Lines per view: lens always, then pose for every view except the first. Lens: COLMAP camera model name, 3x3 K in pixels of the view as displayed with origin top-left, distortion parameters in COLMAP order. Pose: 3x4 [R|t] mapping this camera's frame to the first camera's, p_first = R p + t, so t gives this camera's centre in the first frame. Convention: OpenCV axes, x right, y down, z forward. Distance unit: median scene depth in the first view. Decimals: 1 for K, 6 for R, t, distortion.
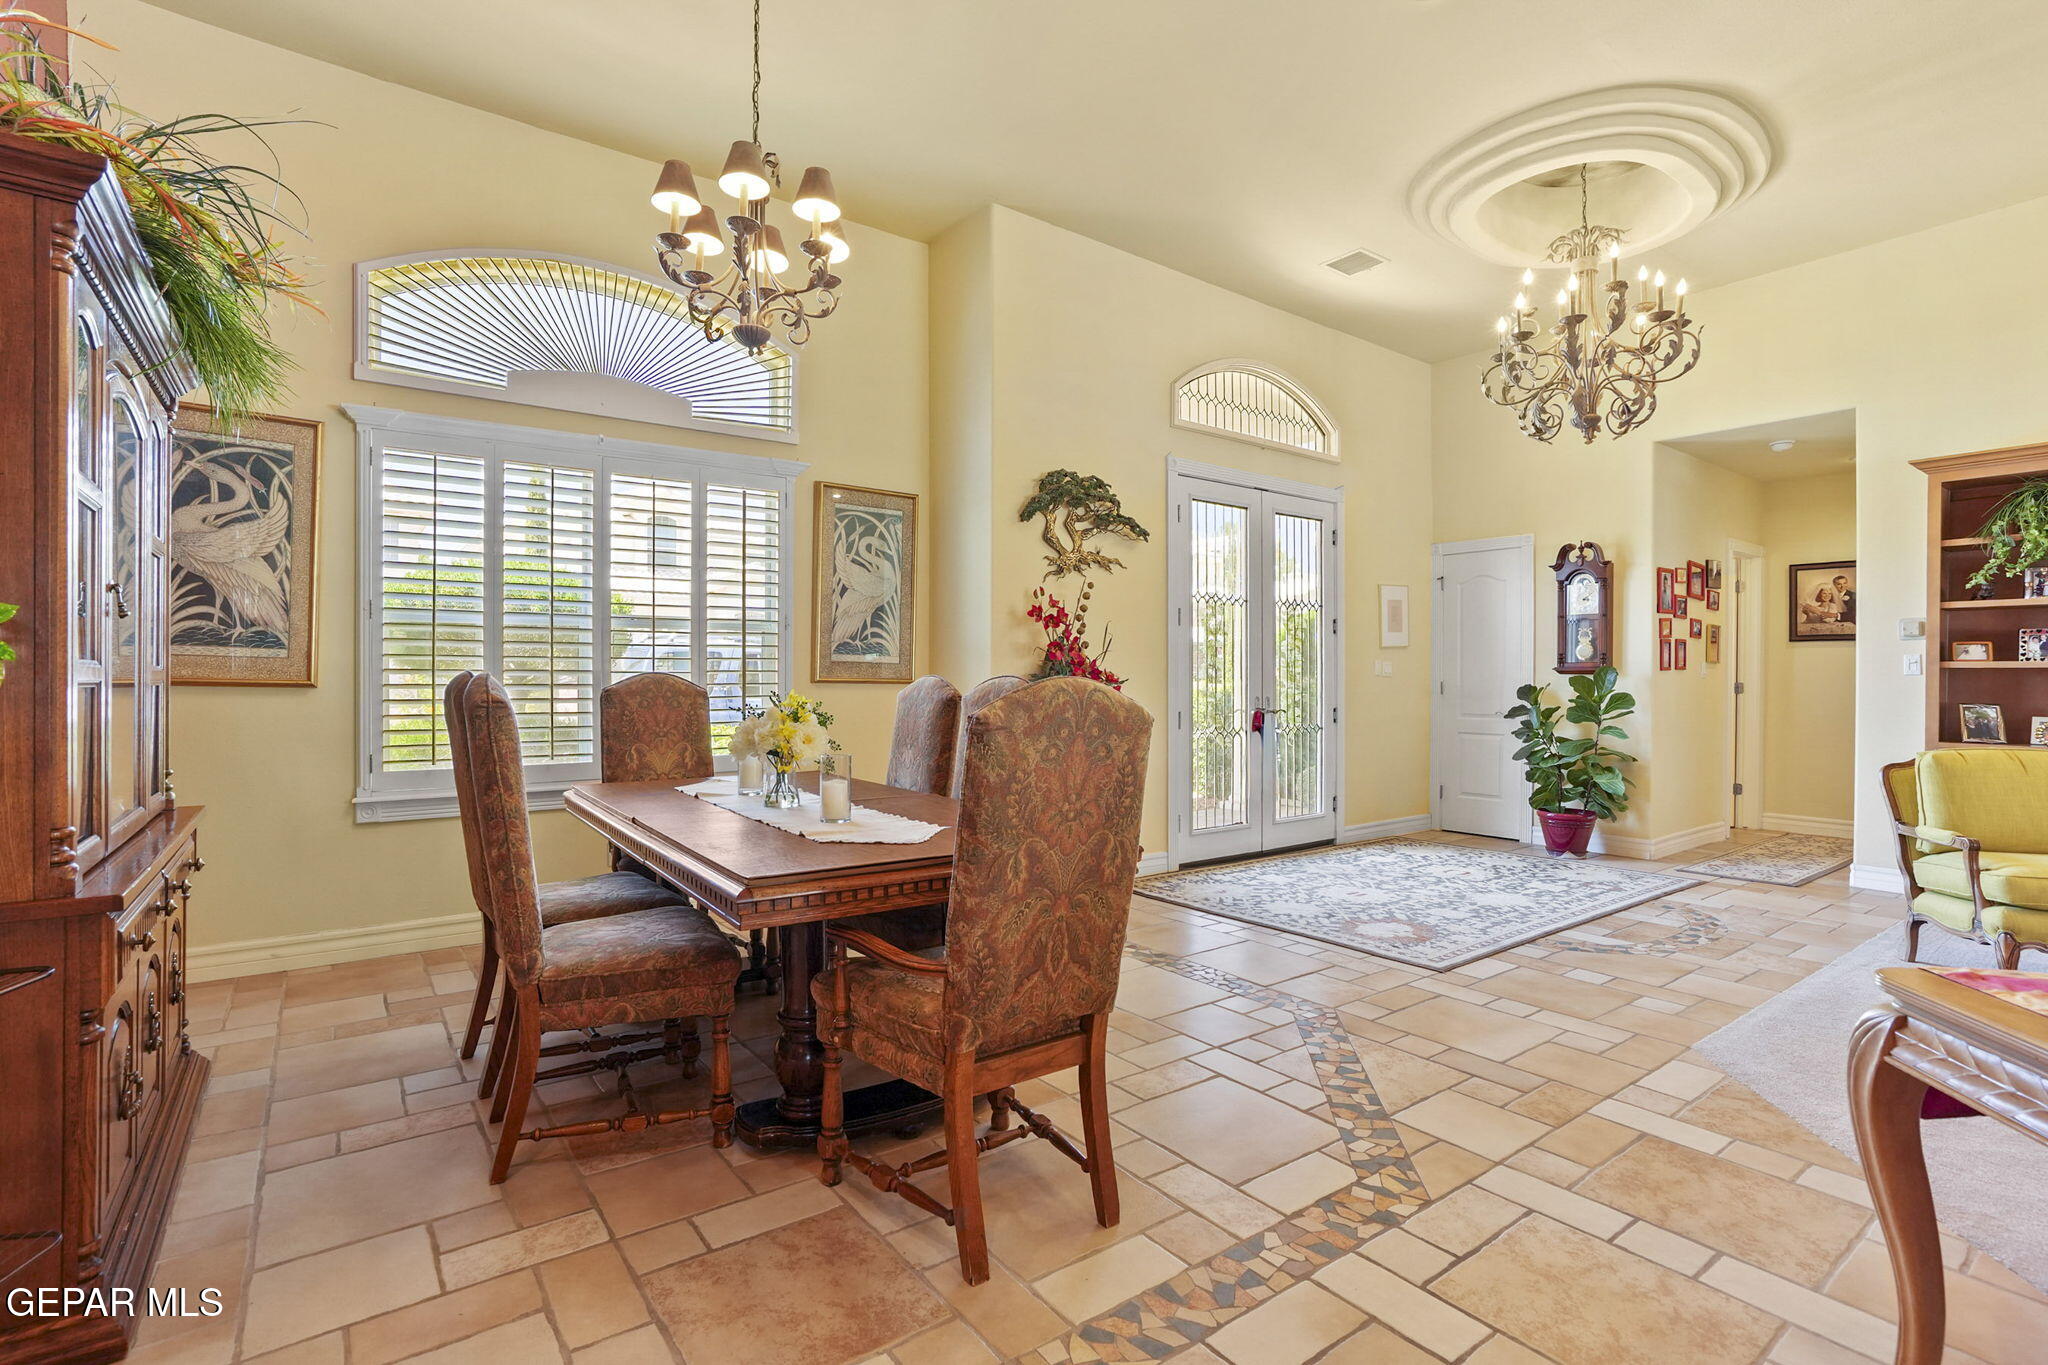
lens RADIAL K [[1029.1, 0, 1024.0], [0, 1029.1, 682.5], [0, 0, 1]] dist [-0.001690, 0.021838]
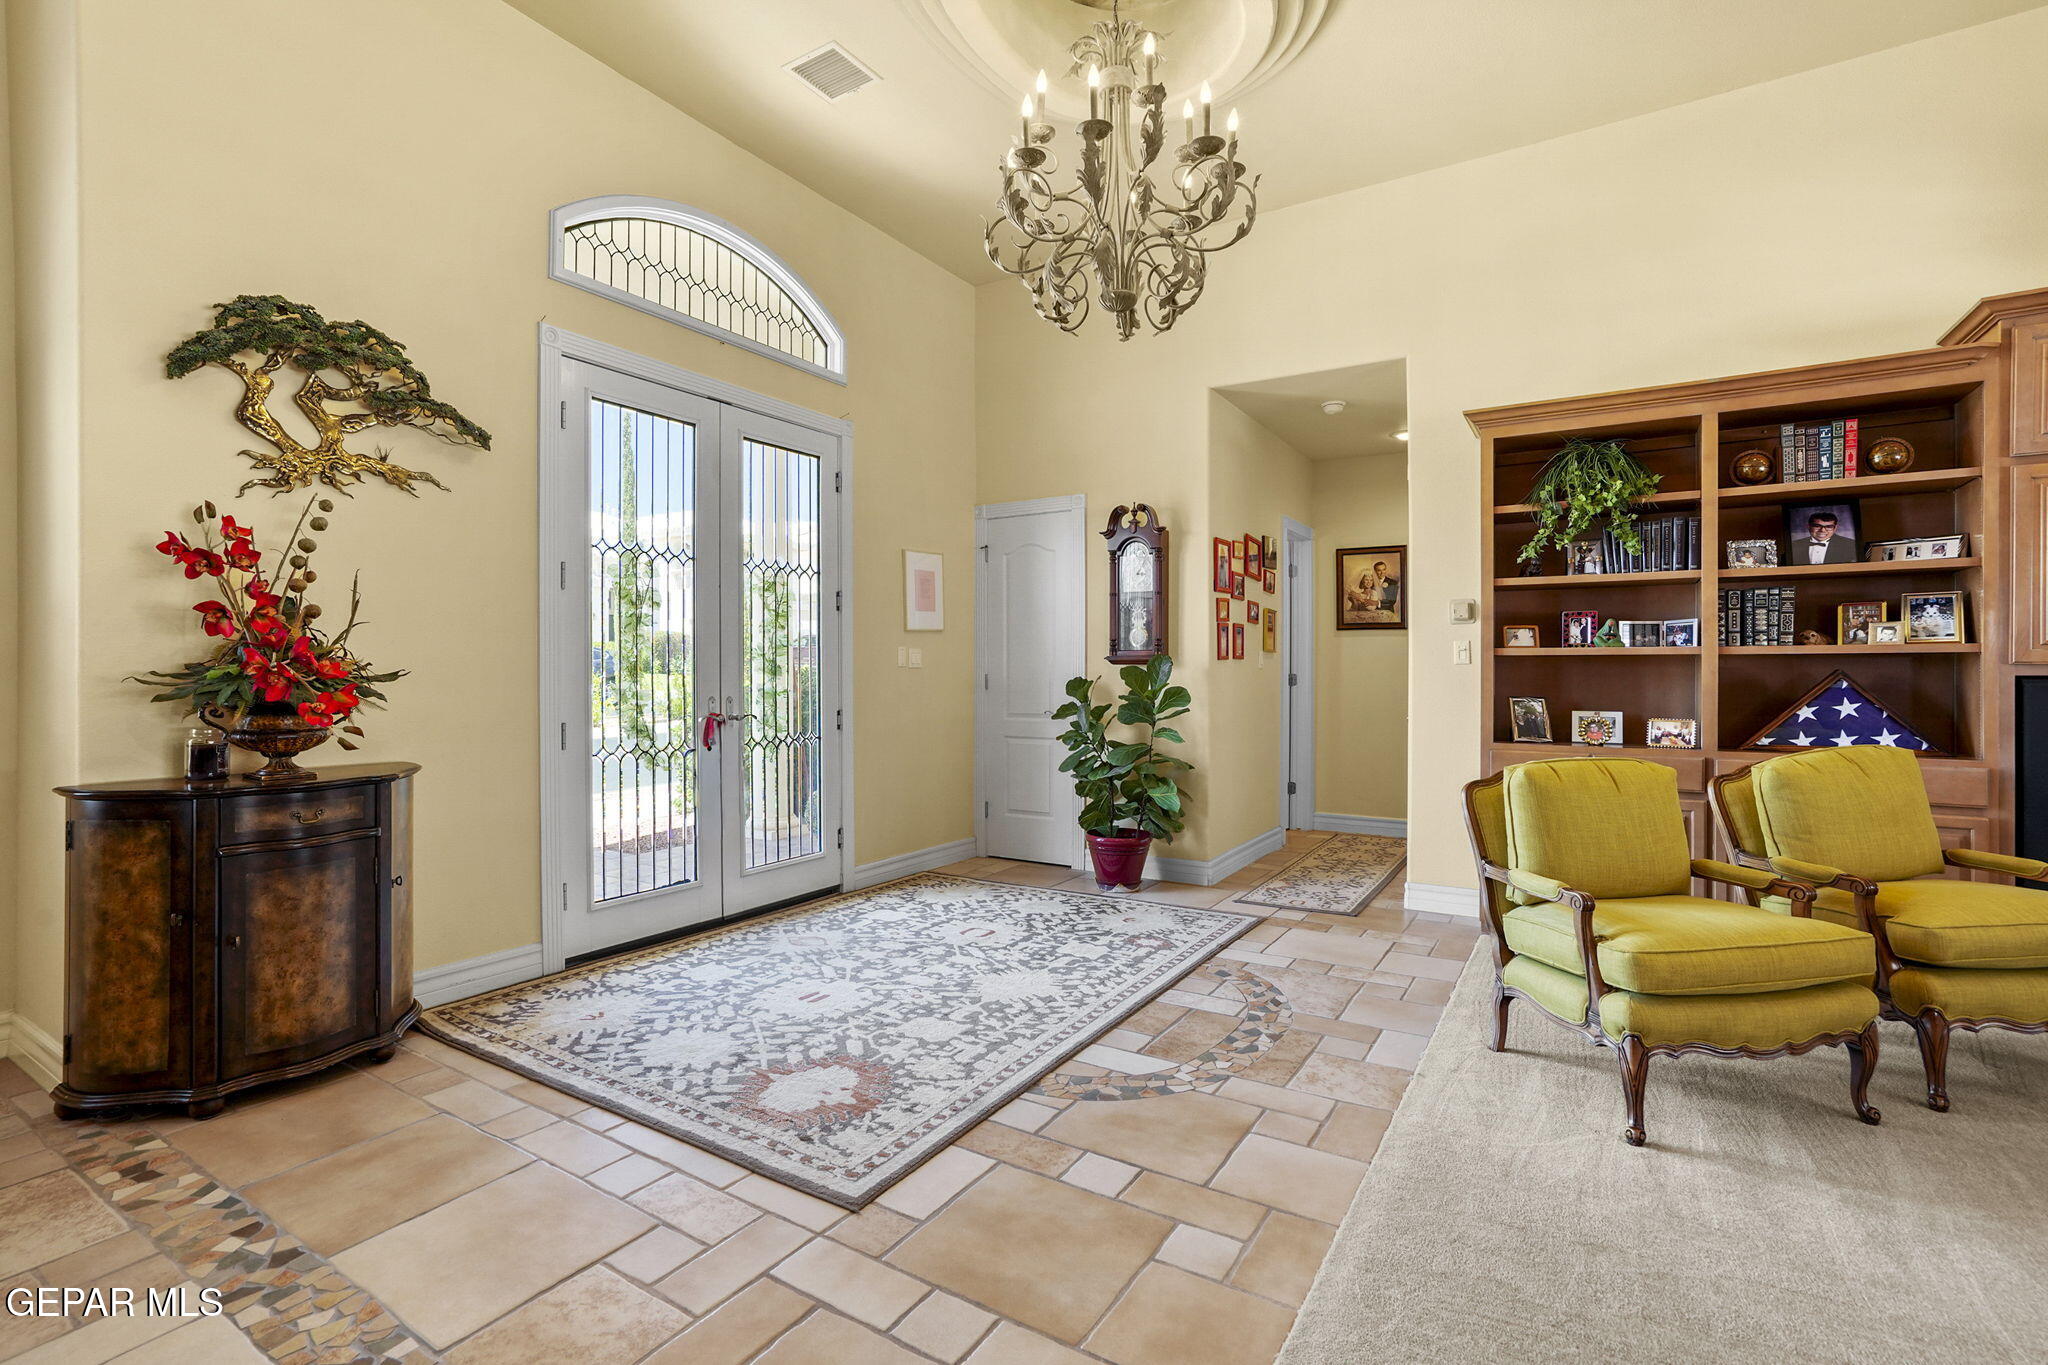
lens RADIAL K [[957.2, 0, 1024.0], [0, 957.2, 682.5], [0, 0, 1]] dist [-0.002285, -0.000036]
pose [[0.941835, -0.007810, 0.335985, 0.233453], [0.005601, 0.999956, 0.007544, 0.000107], [-0.336029, -0.005224, 0.941837, 0.360853]]
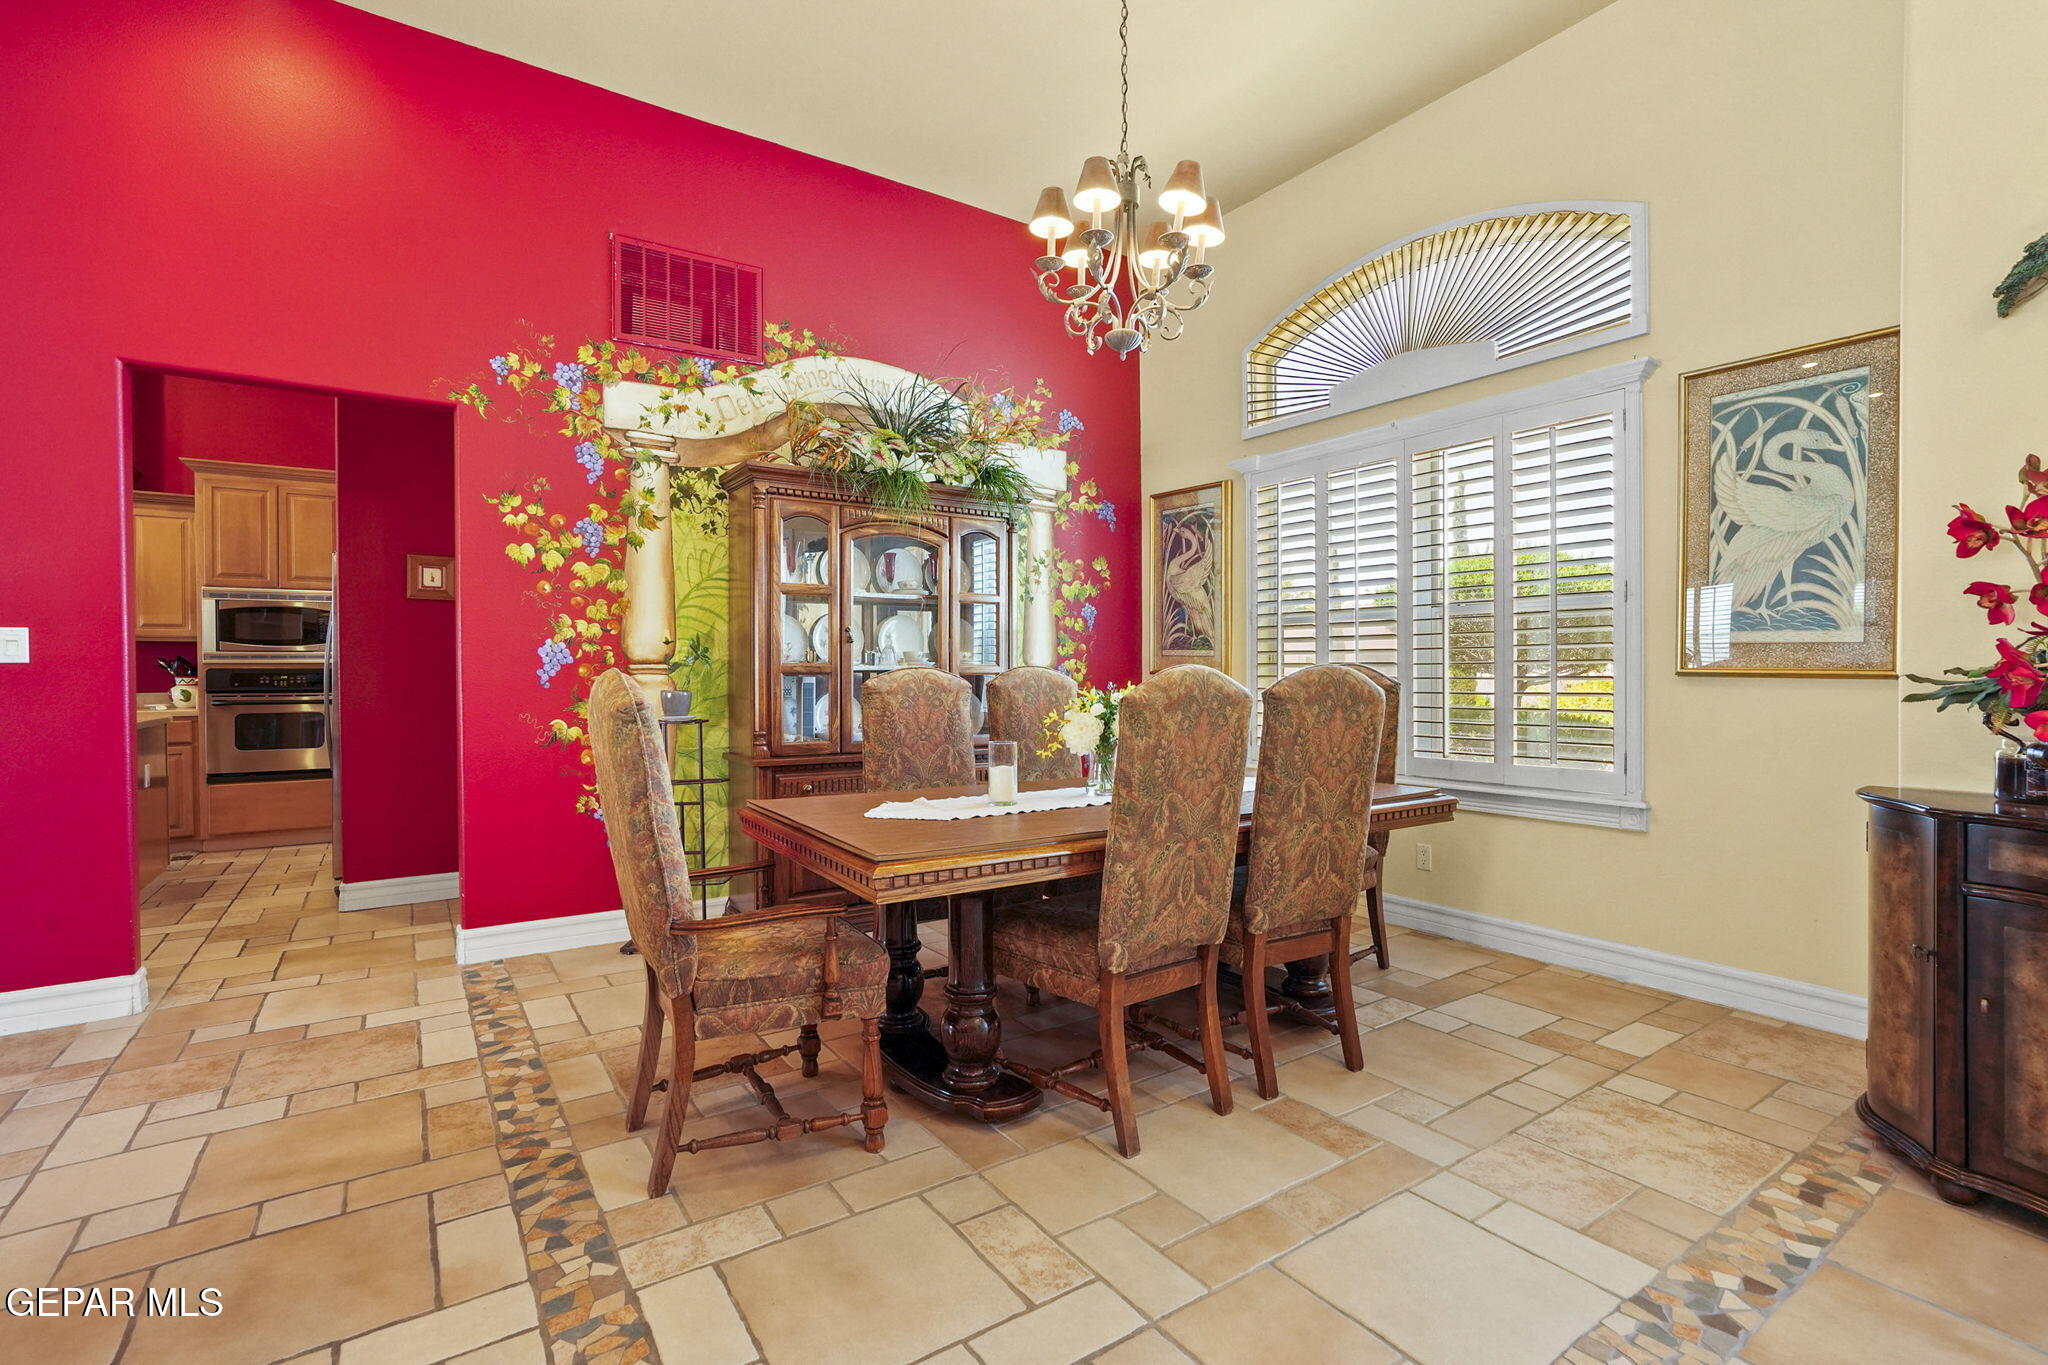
lens RADIAL K [[957.2, 0, 1024.0], [0, 957.2, 682.5], [0, 0, 1]] dist [-0.002285, -0.000036]
pose [[-0.086217, 0.015318, -0.996159, 0.414142], [-0.006033, 0.999855, 0.015897, -0.002202], [0.996258, 0.007380, -0.086112, 0.566467]]
